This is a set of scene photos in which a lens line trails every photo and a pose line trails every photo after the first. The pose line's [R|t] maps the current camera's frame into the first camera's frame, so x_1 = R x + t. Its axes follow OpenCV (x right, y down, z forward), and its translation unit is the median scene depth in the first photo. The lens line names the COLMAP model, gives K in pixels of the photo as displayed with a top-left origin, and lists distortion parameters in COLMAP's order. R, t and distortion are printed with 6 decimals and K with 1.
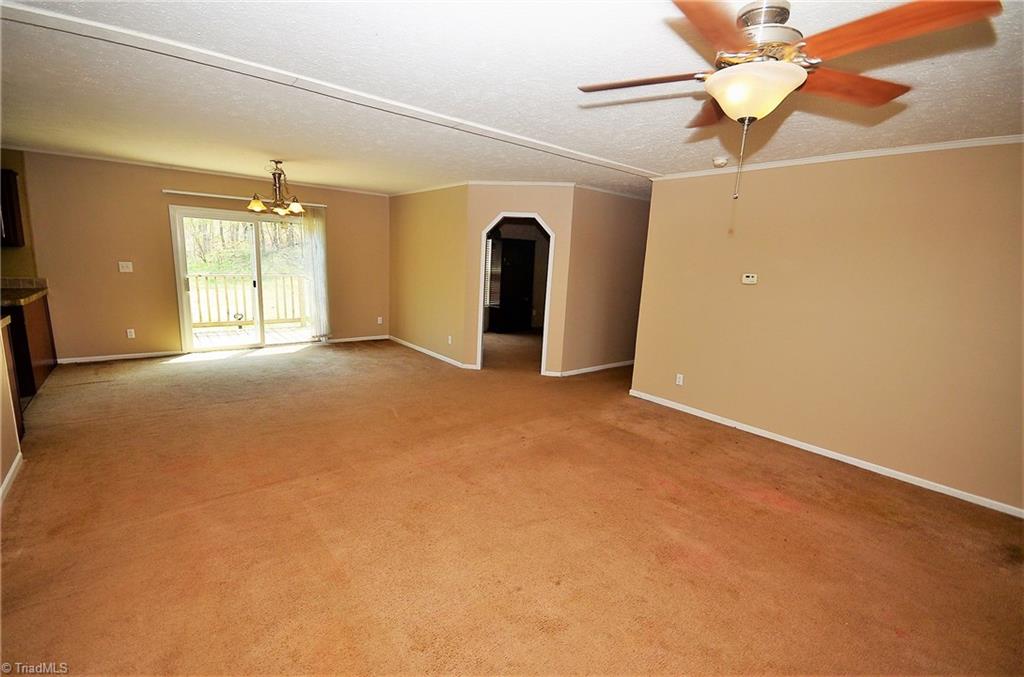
lens RADIAL K [[449.9, 0, 511.3], [0, 449.9, 344.9], [0, 0, 1]] dist [0.008991, -0.011957]
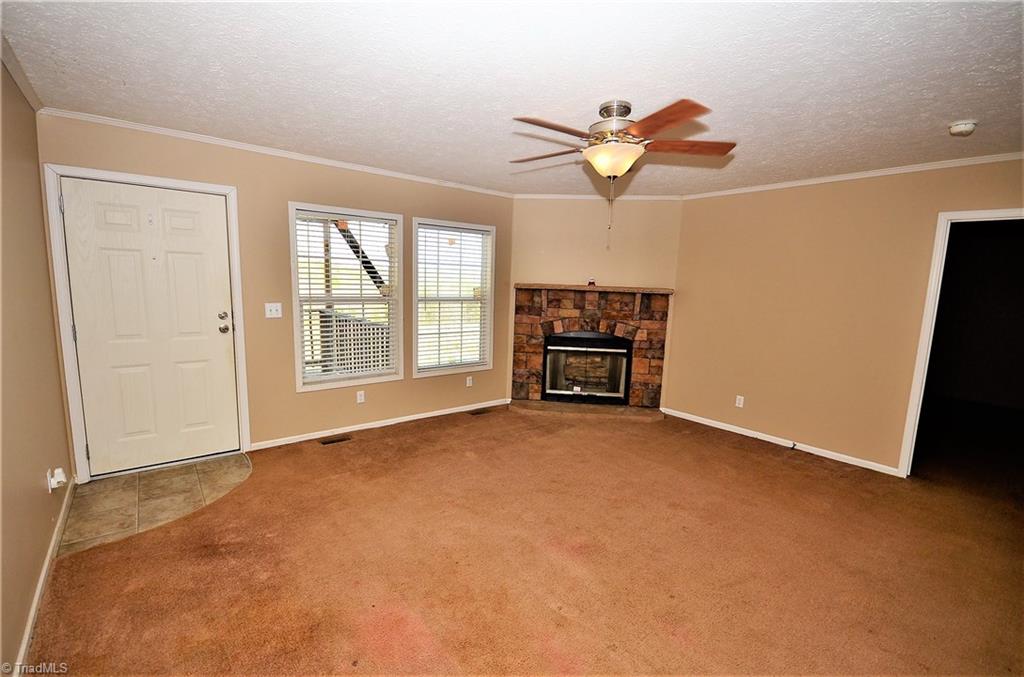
lens RADIAL K [[450.4, 0, 512.7], [0, 450.4, 348.3], [0, 0, 1]] dist [-0.016625, 0.000100]
pose [[-0.996317, -0.080693, -0.028985, 0.255188], [-0.085738, 0.940165, 0.329754, -0.129071], [0.000642, 0.331025, -0.943622, 0.779767]]
